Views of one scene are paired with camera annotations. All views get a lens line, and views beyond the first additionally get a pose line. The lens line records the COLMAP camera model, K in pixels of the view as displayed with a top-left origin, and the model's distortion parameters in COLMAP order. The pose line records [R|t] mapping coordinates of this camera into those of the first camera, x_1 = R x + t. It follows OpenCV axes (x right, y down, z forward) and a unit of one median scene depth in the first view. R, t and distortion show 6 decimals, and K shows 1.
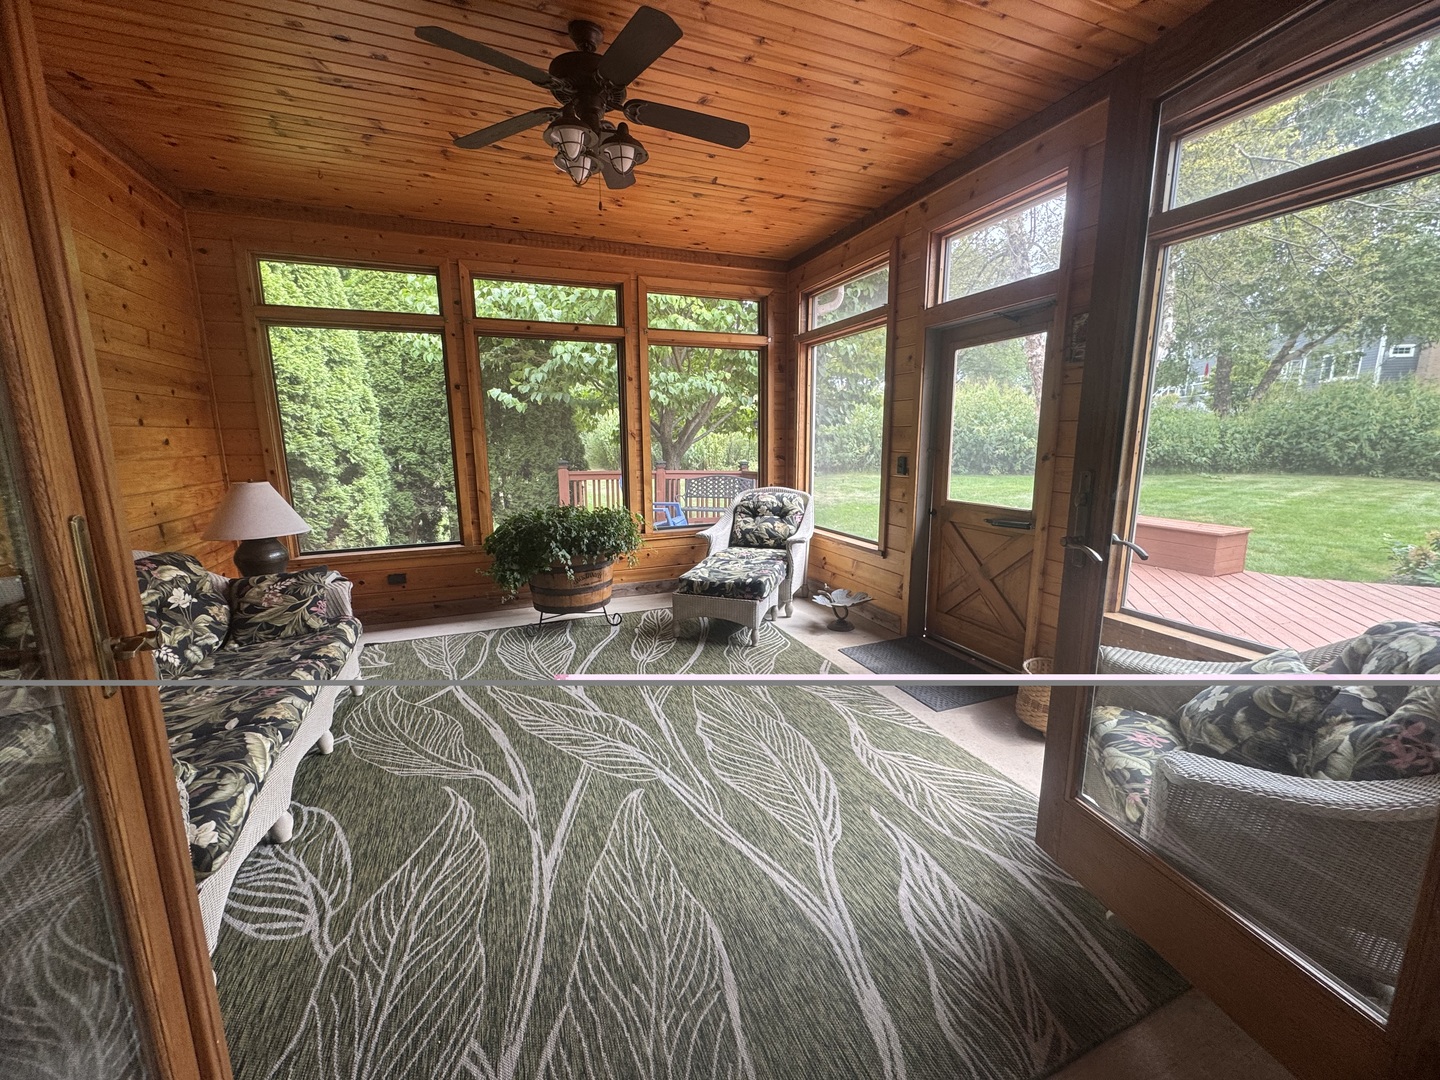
lens RADIAL K [[572.5, 0, 720.3], [0, 572.5, 540.1], [0, 0, 1]] dist [-0.003742, 0.000373]
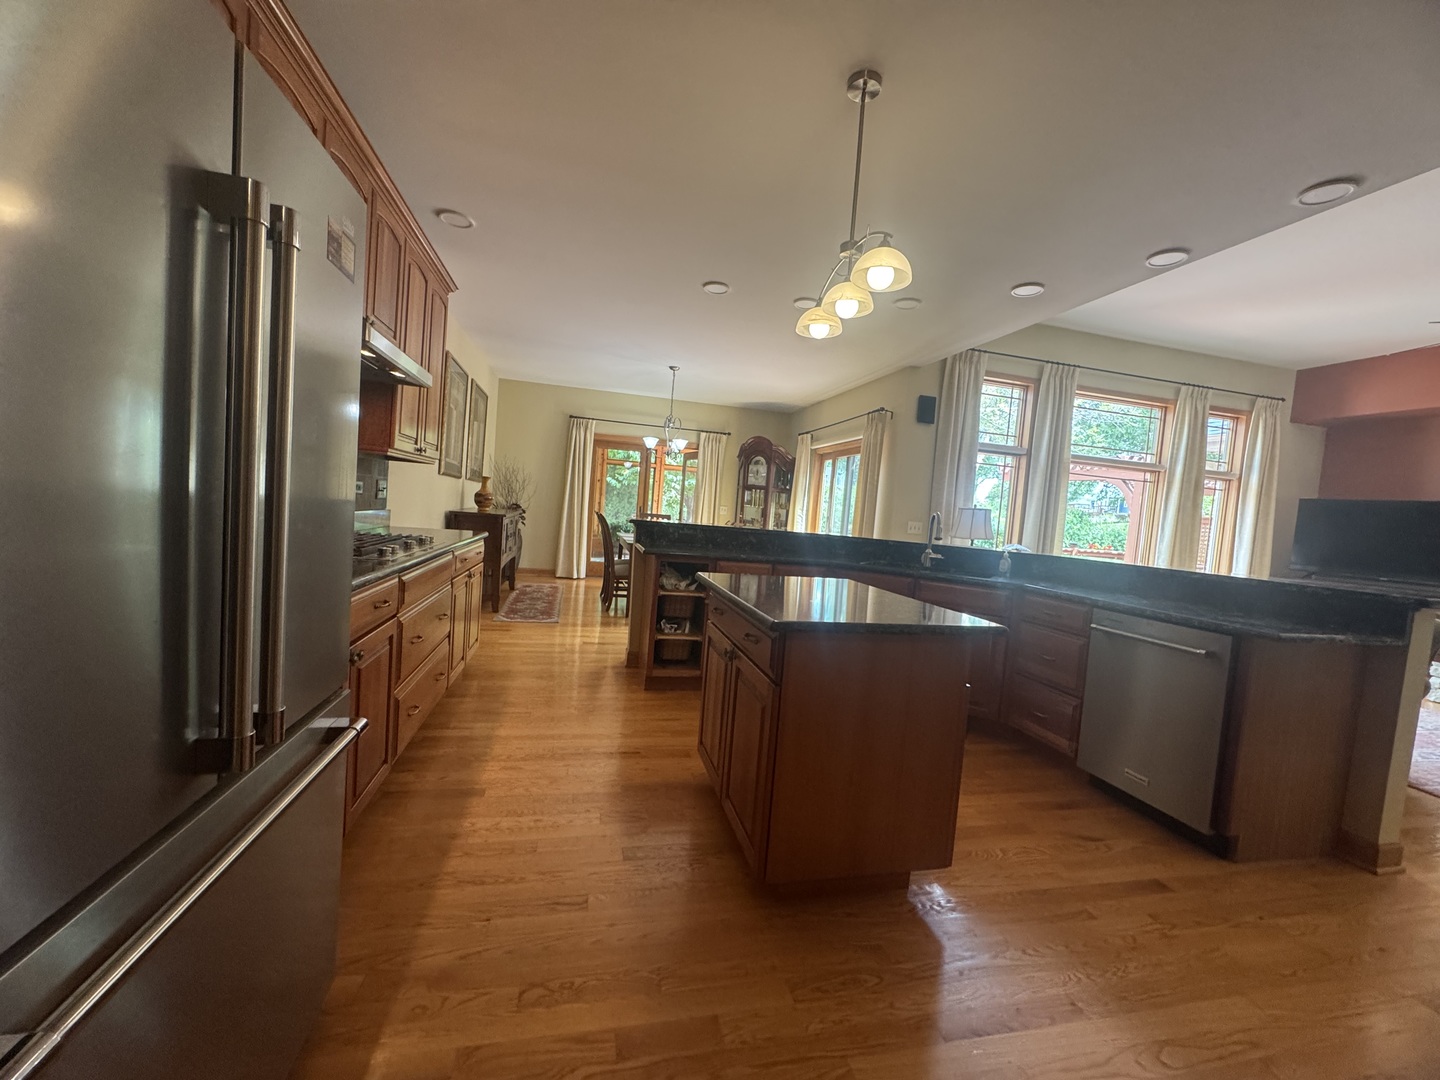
lens RADIAL K [[572.5, 0, 721.9], [0, 572.5, 538.6], [0, 0, 1]] dist [-0.003742, 0.000373]
pose [[0.985666, 0.093215, -0.140615, 0.986480], [-0.110770, 0.986247, -0.122665, 0.522676], [0.127247, 0.136483, 0.982436, -2.871759]]
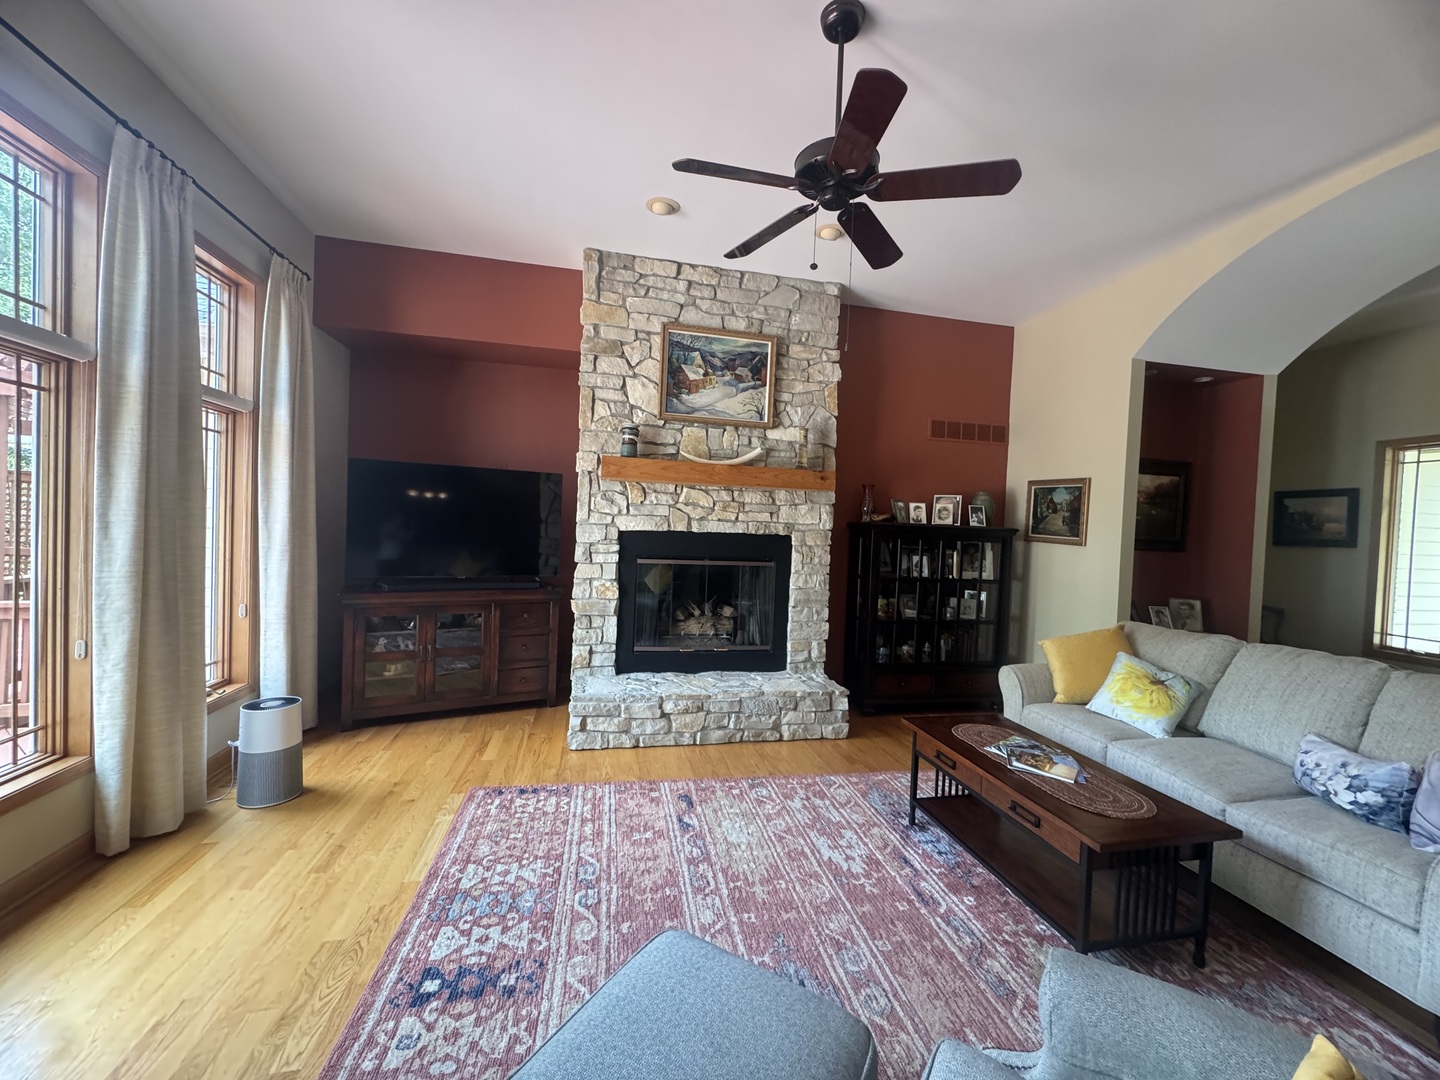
lens RADIAL K [[572.5, 0, 719.5], [0, 572.5, 542.1], [0, 0, 1]] dist [-0.003742, 0.000373]
pose [[0.168485, -0.011633, 0.985636, 1.765769], [0.136719, 0.990541, -0.011680, 0.149847], [-0.976177, 0.136723, 0.168482, -1.360565]]
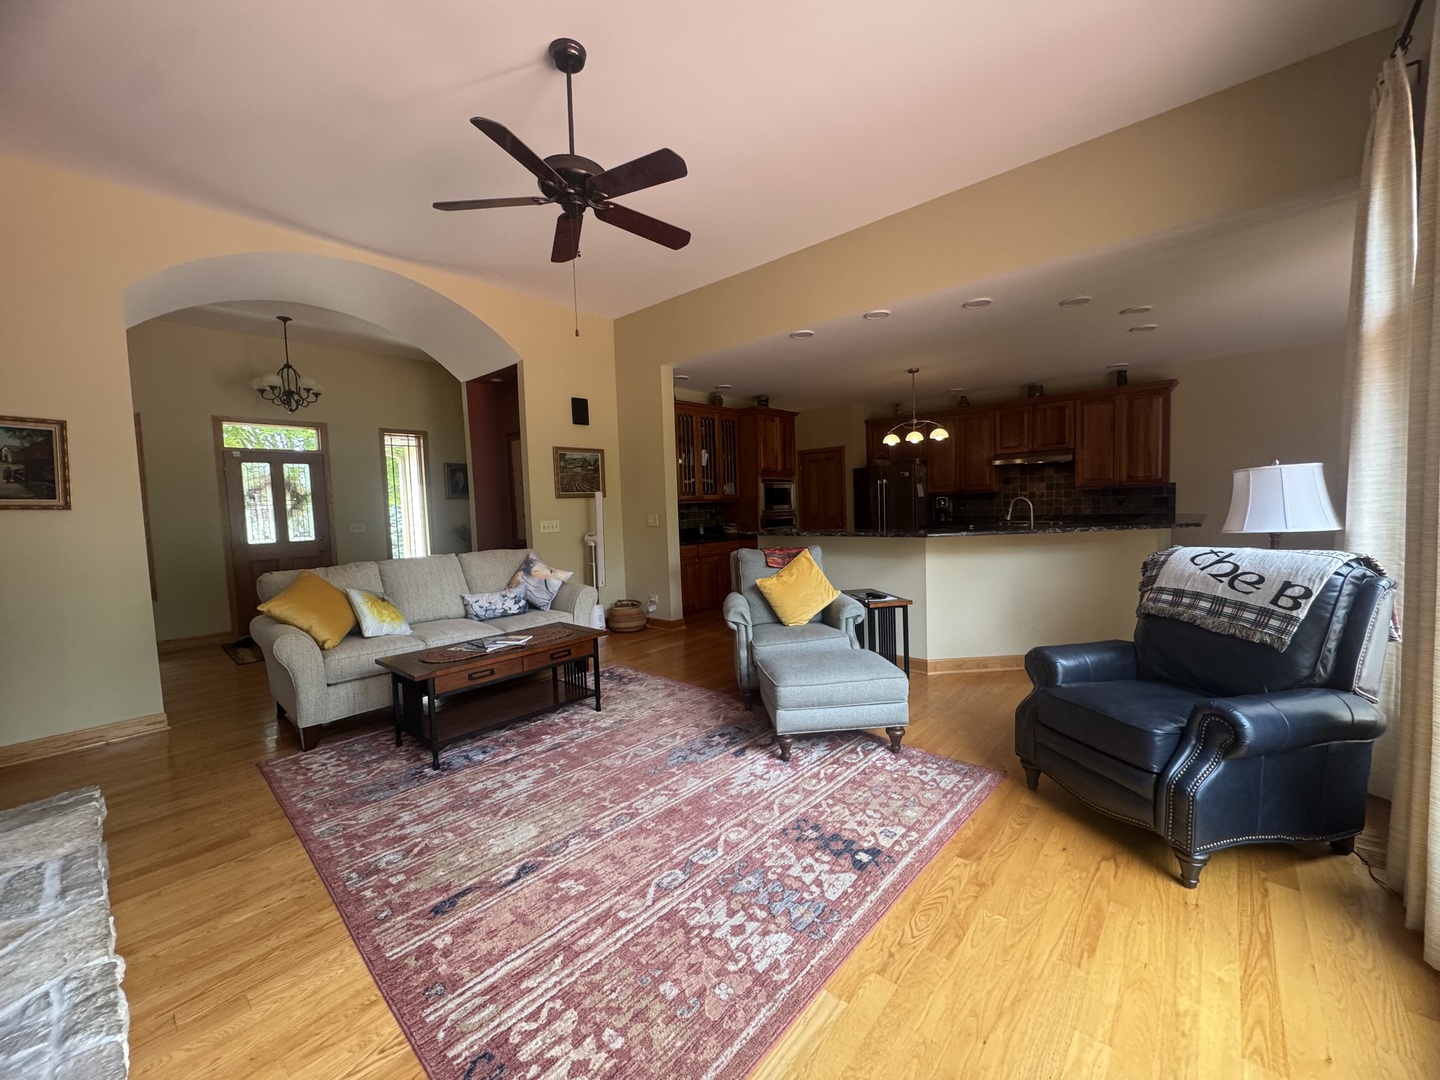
lens RADIAL K [[572.5, 0, 721.2], [0, 572.5, 538.9], [0, 0, 1]] dist [-0.003742, 0.000373]
pose [[-0.890641, 0.066340, -0.449843, 2.794177], [-0.039614, 0.974218, 0.222105, 0.019170], [0.452979, 0.215636, -0.865050, -0.410116]]
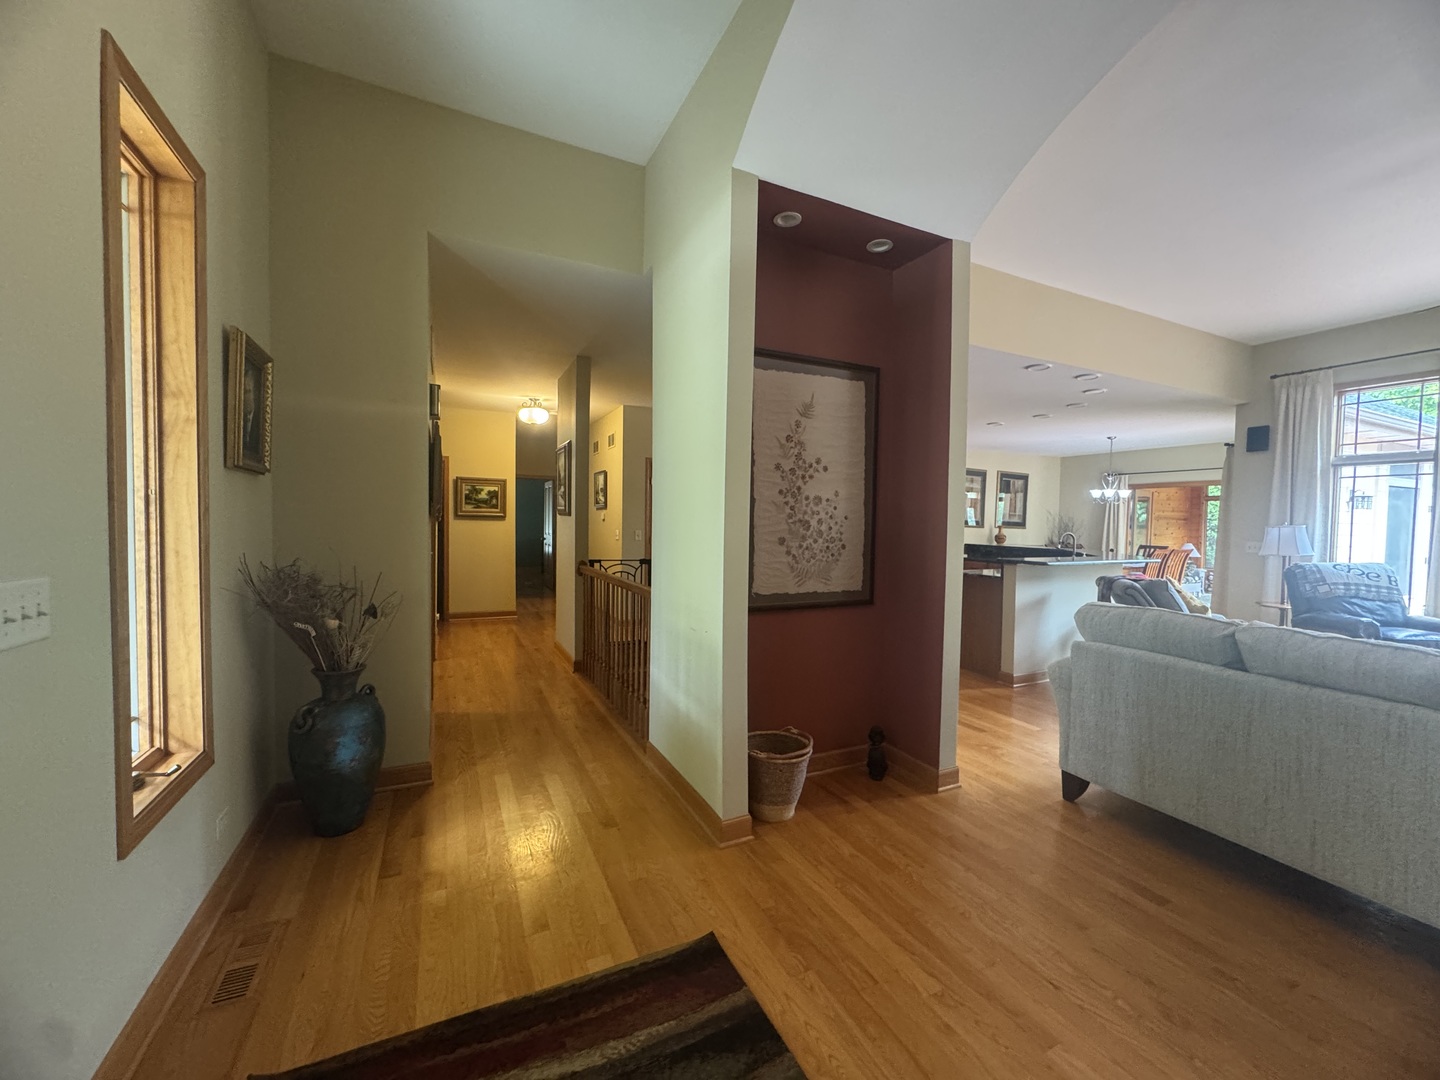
lens RADIAL K [[572.5, 0, 722.1], [0, 572.5, 535.6], [0, 0, 1]] dist [-0.003742, 0.000373]
pose [[0.067464, 0.036540, -0.997052, 3.485275], [-0.195279, 0.980484, 0.022720, 0.460411], [0.978425, 0.193171, 0.073283, -2.959612]]
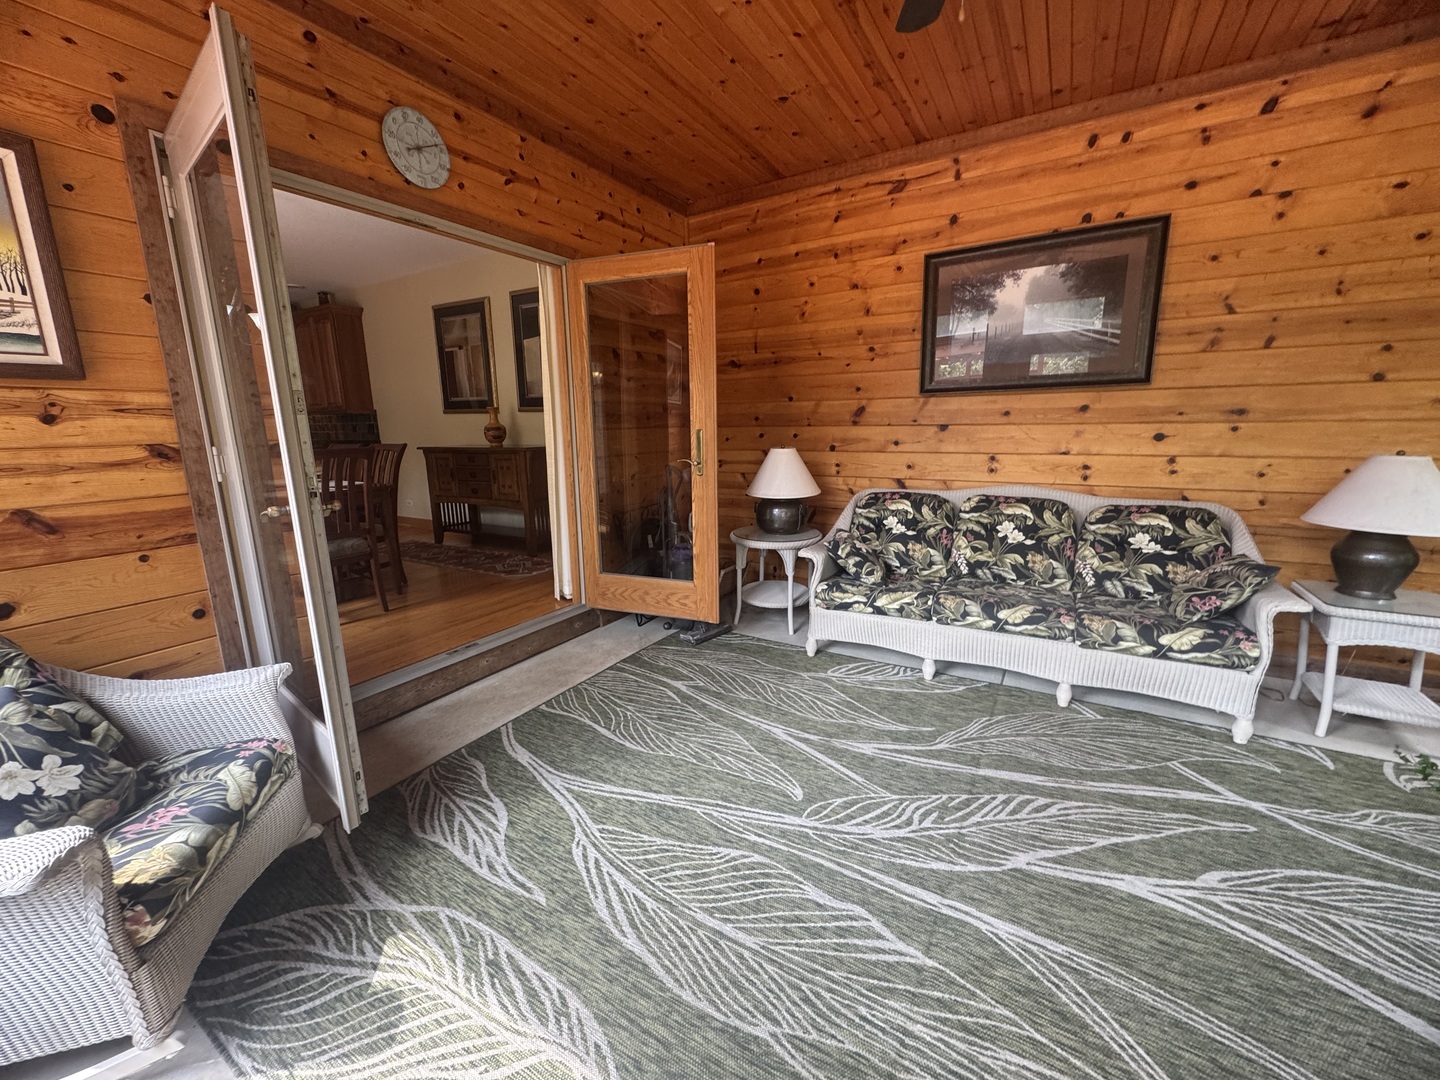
lens RADIAL K [[572.5, 0, 719.1], [0, 572.5, 542.1], [0, 0, 1]] dist [-0.003742, 0.000373]
pose [[-0.799108, 0.141299, -0.584346, 0.354869], [-0.086787, 0.934693, 0.344699, -0.196820], [0.594890, 0.326166, -0.734658, 1.202198]]
